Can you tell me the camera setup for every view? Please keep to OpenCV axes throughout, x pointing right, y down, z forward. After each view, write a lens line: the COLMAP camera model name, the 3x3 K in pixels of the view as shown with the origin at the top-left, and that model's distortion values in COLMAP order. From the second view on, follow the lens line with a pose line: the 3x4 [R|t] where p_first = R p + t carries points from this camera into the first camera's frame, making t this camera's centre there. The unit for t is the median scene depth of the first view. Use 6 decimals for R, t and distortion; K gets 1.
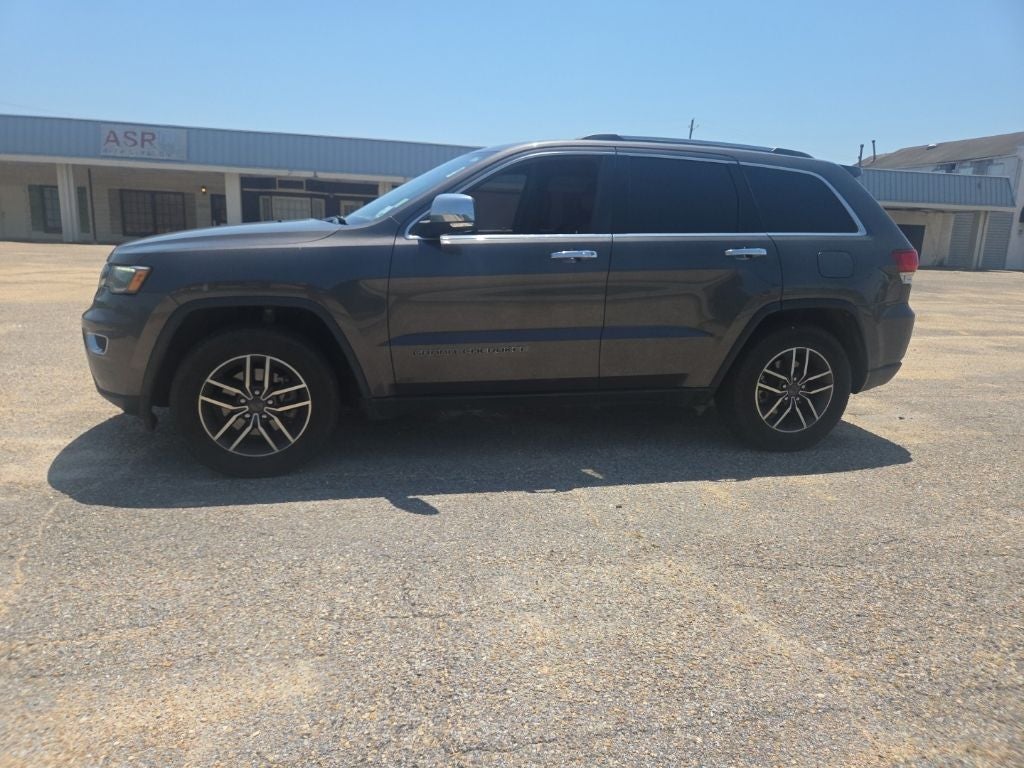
lens RADIAL K [[696.2, 0, 510.8], [0, 696.2, 391.4], [0, 0, 1]] dist [0.061812, -0.054697]
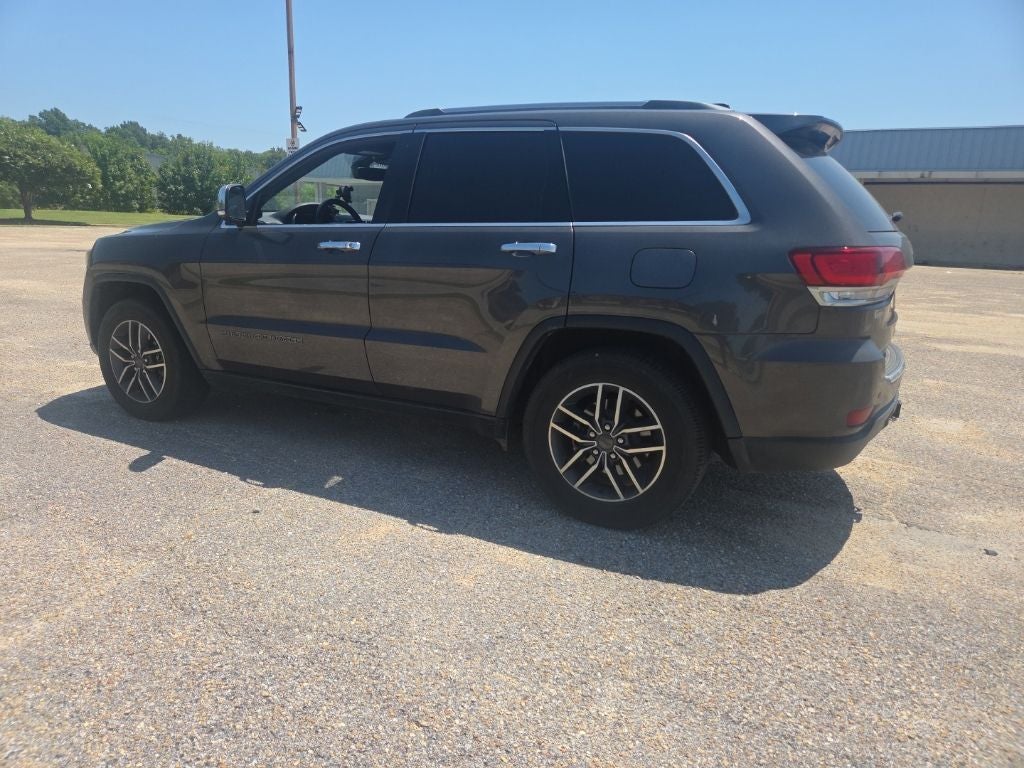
lens RADIAL K [[696.2, 0, 495.7], [0, 696.2, 398.6], [0, 0, 1]] dist [0.061812, -0.054697]
pose [[0.737821, 0.152973, -0.657434, 0.927145], [-0.152859, 0.986544, 0.058000, -0.083267], [0.657461, 0.057701, 0.751276, 0.464777]]
